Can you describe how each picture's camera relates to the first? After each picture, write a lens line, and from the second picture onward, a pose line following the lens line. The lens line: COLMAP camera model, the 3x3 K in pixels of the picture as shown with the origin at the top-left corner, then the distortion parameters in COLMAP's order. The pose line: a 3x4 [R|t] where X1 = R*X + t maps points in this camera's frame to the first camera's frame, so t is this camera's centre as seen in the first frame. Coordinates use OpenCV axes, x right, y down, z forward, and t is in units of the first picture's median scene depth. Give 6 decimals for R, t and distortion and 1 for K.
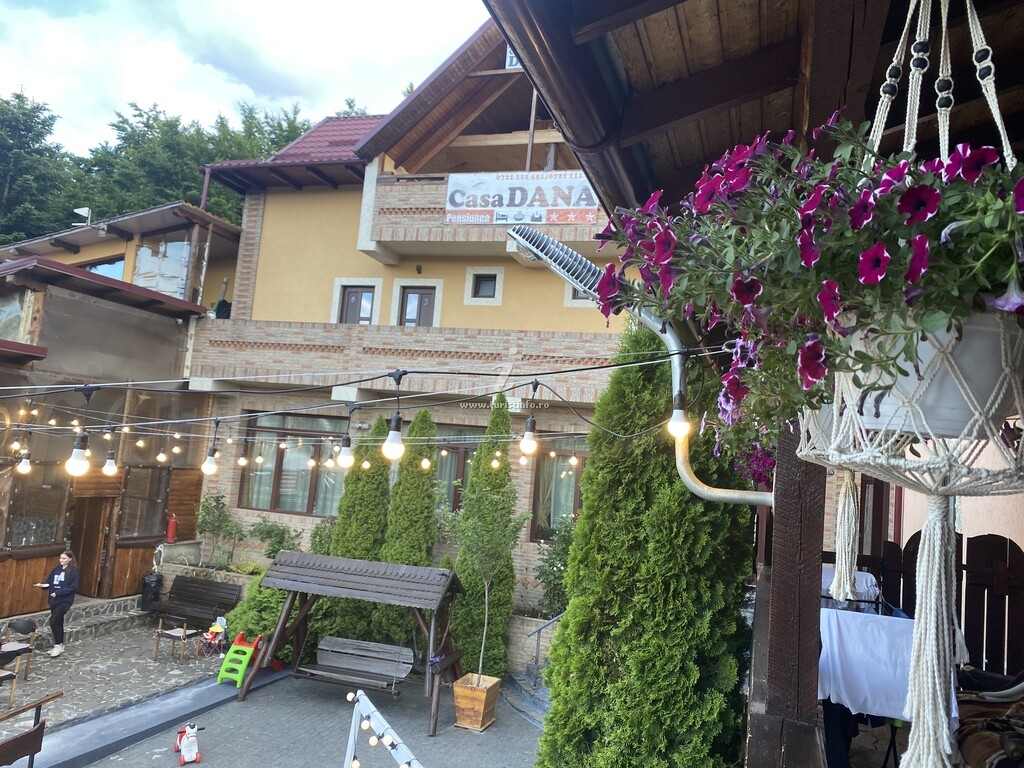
lens RADIAL K [[777.8, 0, 507.1], [0, 777.8, 379.7], [0, 0, 1]] dist [0.050787, -0.046725]
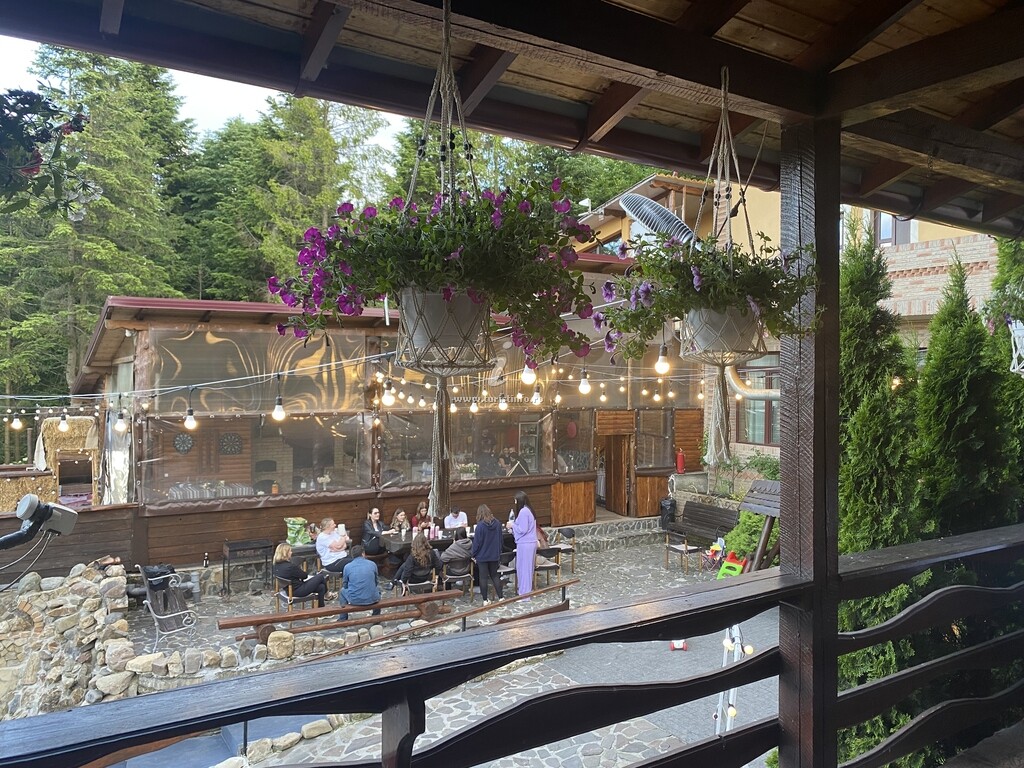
lens RADIAL K [[777.8, 0, 507.1], [0, 777.8, 379.7], [0, 0, 1]] dist [0.050787, -0.046725]
pose [[0.764208, -0.072620, -0.640869, 0.126905], [0.119521, 0.992376, 0.030072, 0.007122], [0.633799, -0.099578, 0.767061, -0.027161]]
